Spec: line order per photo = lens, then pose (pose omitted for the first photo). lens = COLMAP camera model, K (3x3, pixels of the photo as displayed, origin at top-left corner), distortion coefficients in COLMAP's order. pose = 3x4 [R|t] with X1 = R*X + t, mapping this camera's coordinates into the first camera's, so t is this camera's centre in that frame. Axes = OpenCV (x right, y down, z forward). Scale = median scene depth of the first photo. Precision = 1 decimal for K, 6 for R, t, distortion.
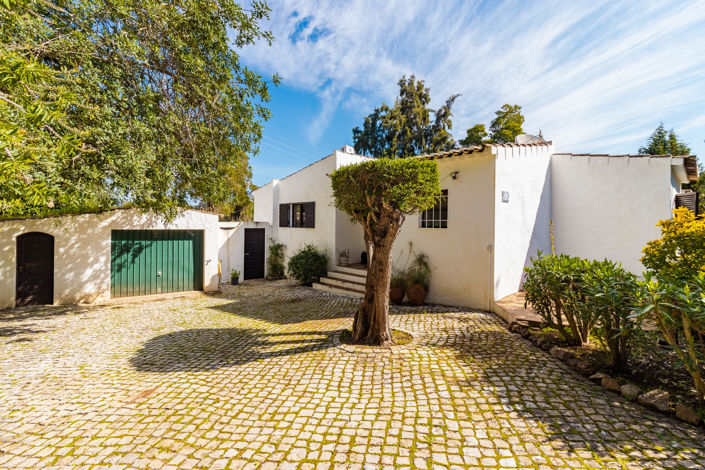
lens RADIAL K [[325.1, 0, 350.4], [0, 325.1, 225.3], [0, 0, 1]] dist [0.000794, 0.000142]
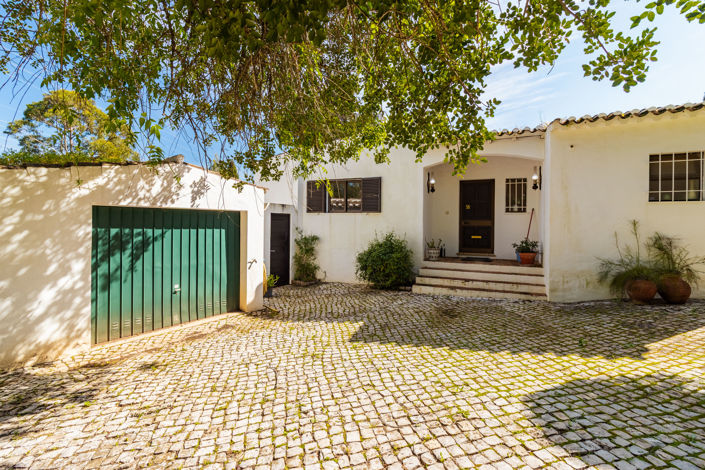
lens RADIAL K [[325.1, 0, 350.4], [0, 325.1, 225.3], [0, 0, 1]] dist [0.000794, 0.000142]
pose [[0.929922, -0.004033, 0.367736, -0.549992], [0.002243, 0.999983, 0.005296, 0.041670], [-0.367751, -0.004100, 0.929915, 0.402186]]
